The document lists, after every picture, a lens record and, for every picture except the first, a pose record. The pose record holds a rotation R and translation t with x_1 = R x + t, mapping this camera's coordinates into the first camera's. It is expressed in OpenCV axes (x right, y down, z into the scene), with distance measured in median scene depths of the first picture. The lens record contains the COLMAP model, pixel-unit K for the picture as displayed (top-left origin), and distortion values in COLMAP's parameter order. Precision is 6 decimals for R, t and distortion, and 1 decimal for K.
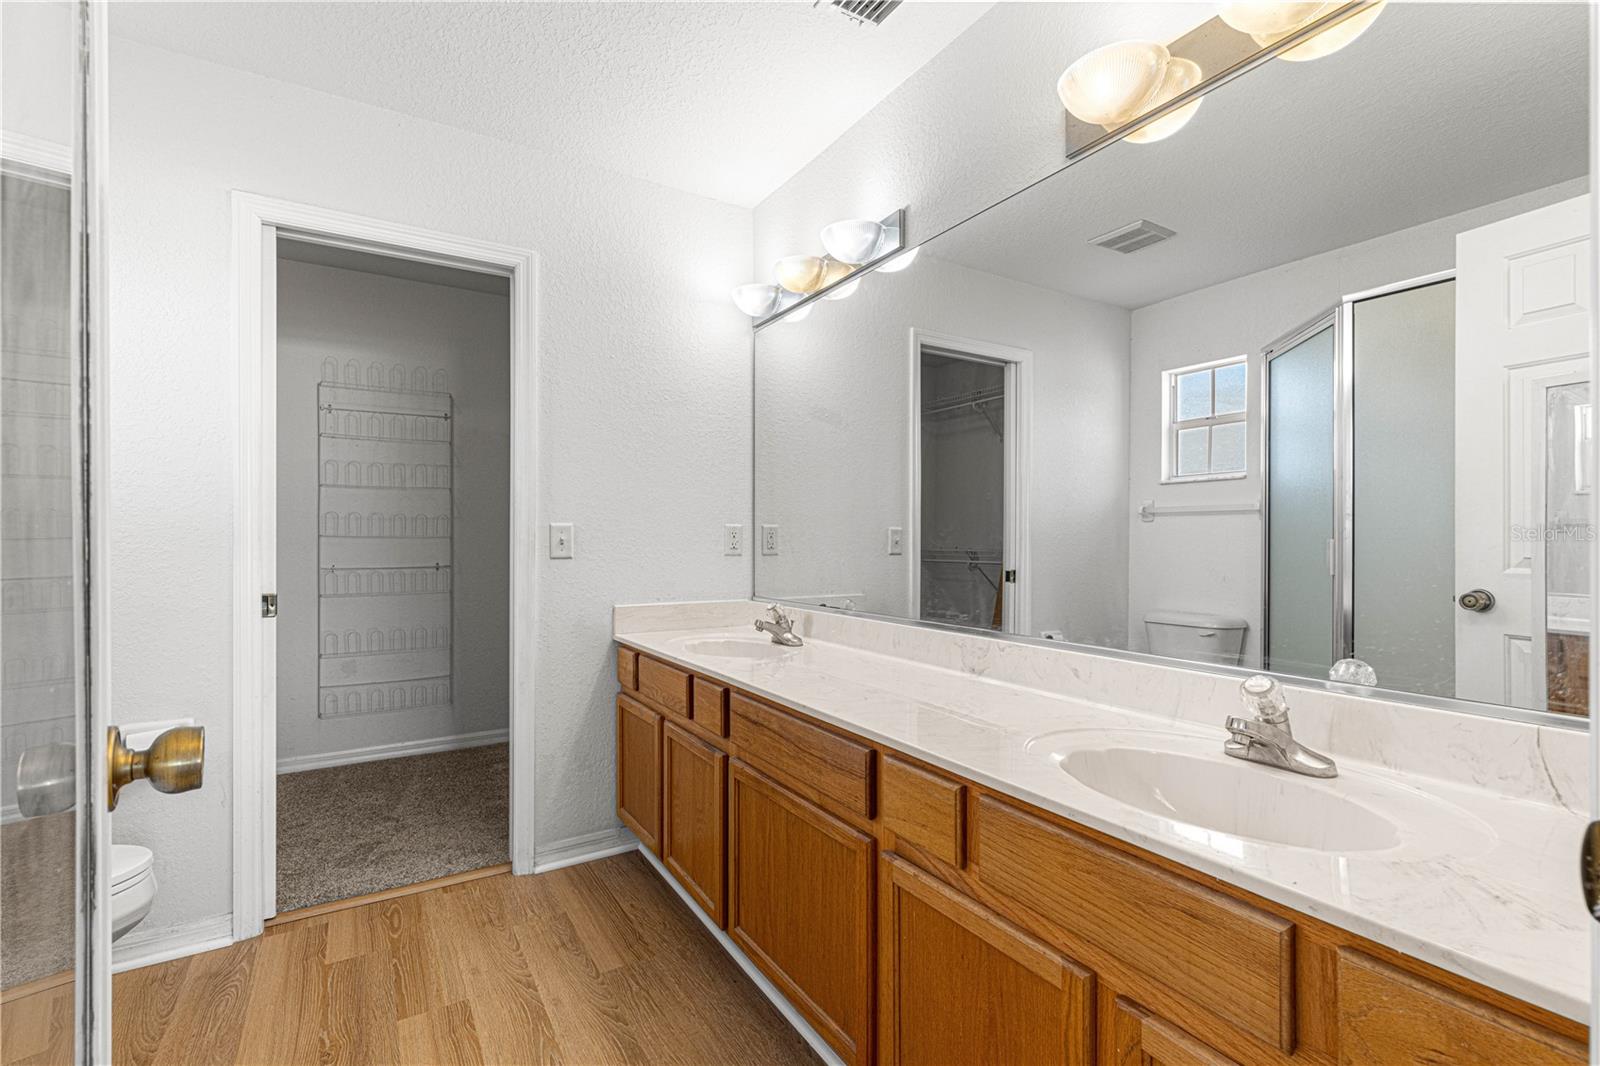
lens RADIAL K [[708.3, 0, 800.0], [0, 708.3, 533.0], [0, 0, 1]] dist [0.002454, 0.000057]
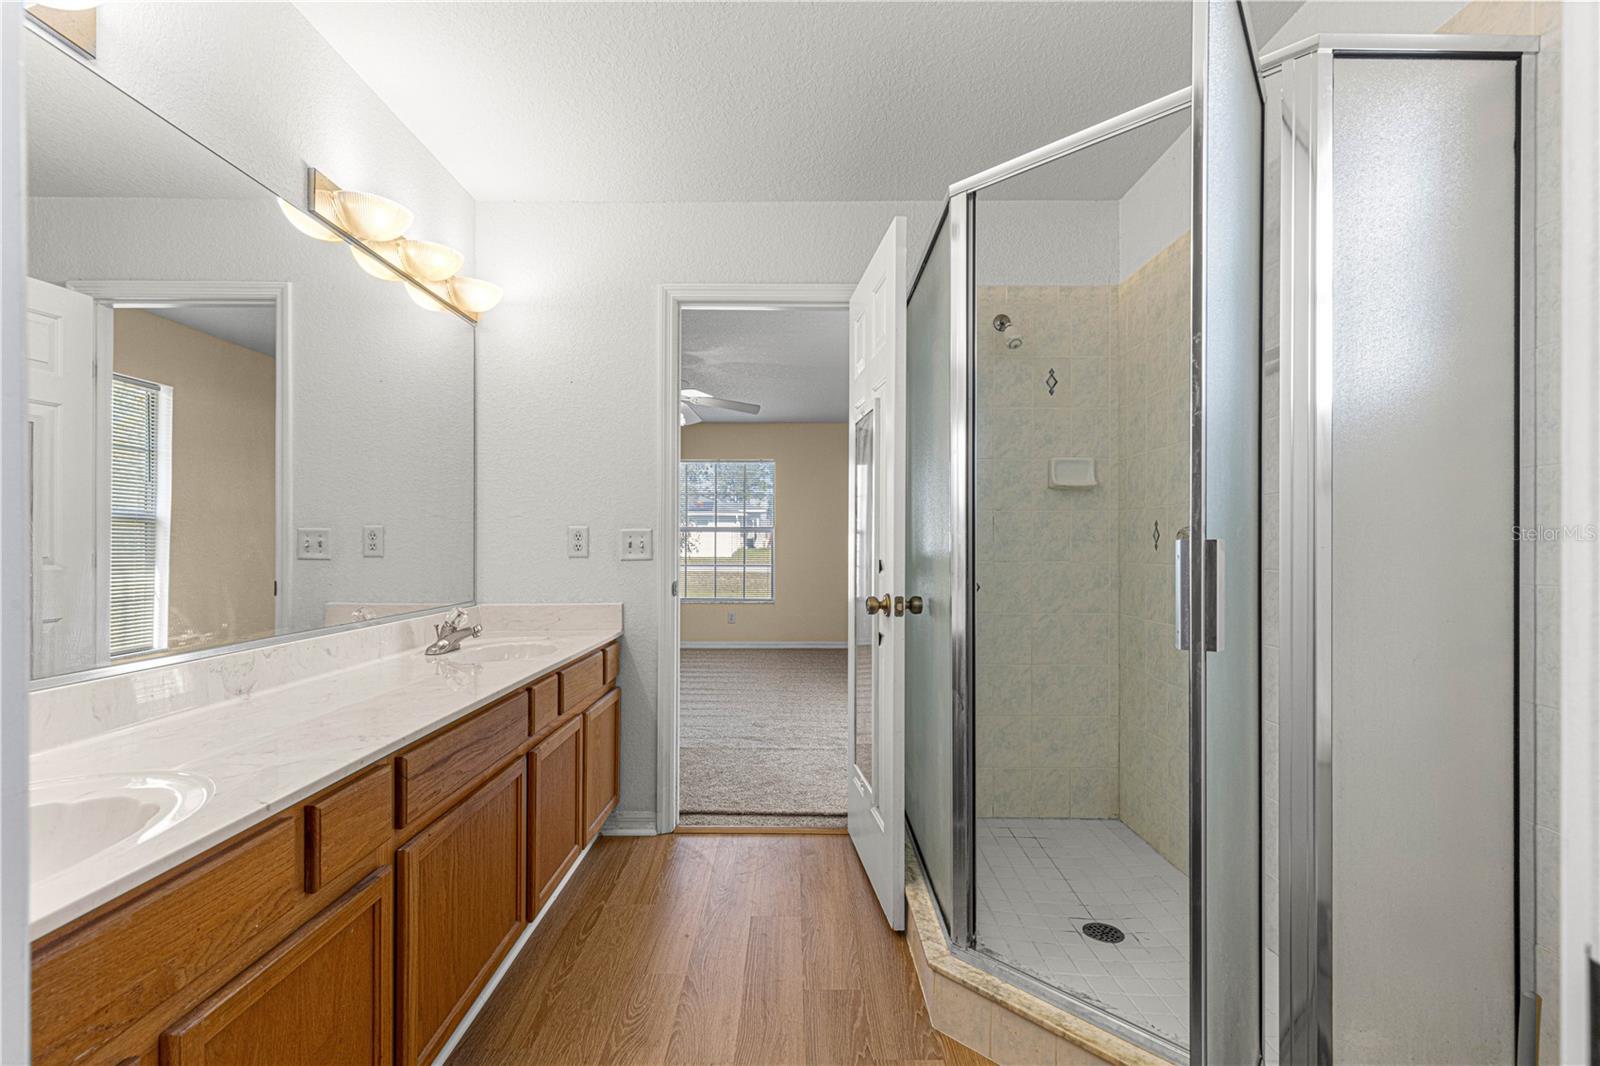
lens RADIAL K [[722.5, 0, 802.5], [0, 722.5, 547.0], [0, 0, 1]] dist [0.008678, -0.000161]
pose [[-0.855933, 0.004456, 0.517068, -0.907893], [0.002971, 0.999989, -0.003700, 0.027092], [-0.517079, -0.001630, -0.855936, 1.597582]]
